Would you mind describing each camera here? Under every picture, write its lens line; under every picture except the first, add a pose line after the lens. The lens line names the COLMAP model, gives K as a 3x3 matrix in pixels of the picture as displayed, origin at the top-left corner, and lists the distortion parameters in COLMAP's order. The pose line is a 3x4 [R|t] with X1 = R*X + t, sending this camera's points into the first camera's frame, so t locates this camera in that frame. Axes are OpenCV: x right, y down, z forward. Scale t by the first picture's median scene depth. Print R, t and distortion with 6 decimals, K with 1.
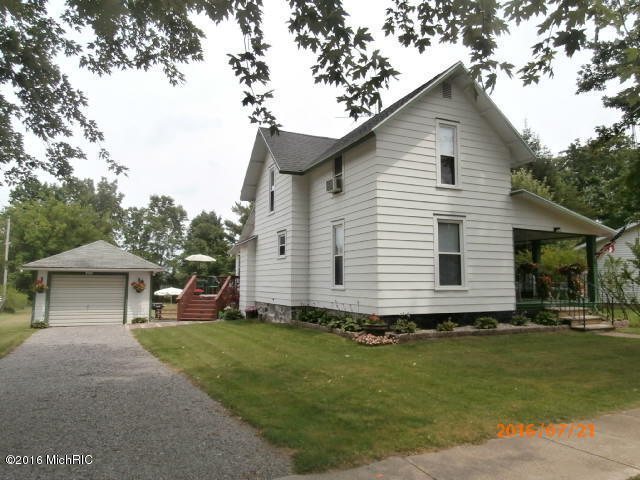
lens RADIAL K [[453.8, 0, 316.9], [0, 453.8, 242.4], [0, 0, 1]] dist [0.011830, -0.014152]
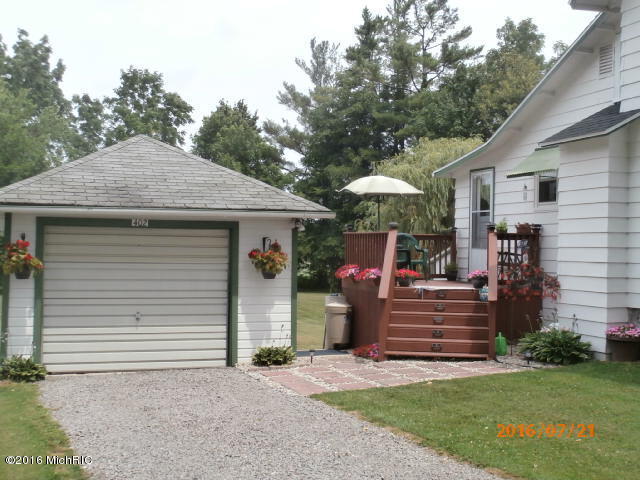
lens RADIAL K [[853.7, 0, 321.8], [0, 853.7, 237.7], [0, 0, 1]] dist [-0.047821, 0.000000]
pose [[0.997362, 0.006861, -0.072266, -0.082082], [-0.001386, 0.997142, 0.075534, 0.007717], [0.072578, -0.075235, 0.994521, 0.092745]]
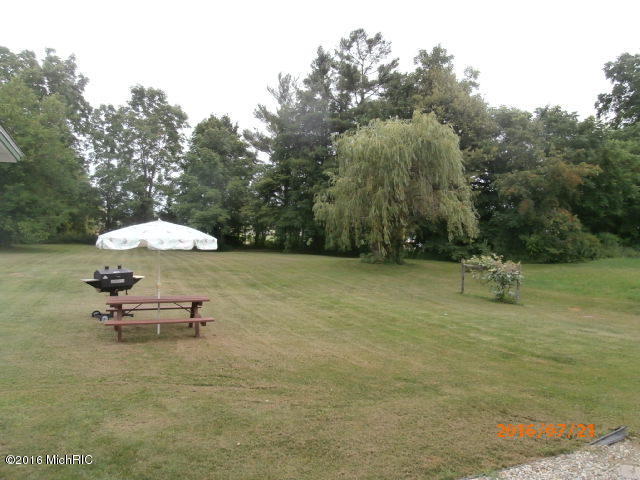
lens RADIAL K [[453.8, 0, 320.3], [0, 453.8, 238.7], [0, 0, 1]] dist [0.011830, -0.014152]
pose [[0.999463, 0.032305, 0.005400, -0.095662], [-0.032739, 0.990237, 0.135495, 0.018215], [-0.000970, -0.135599, 0.990763, 0.337565]]
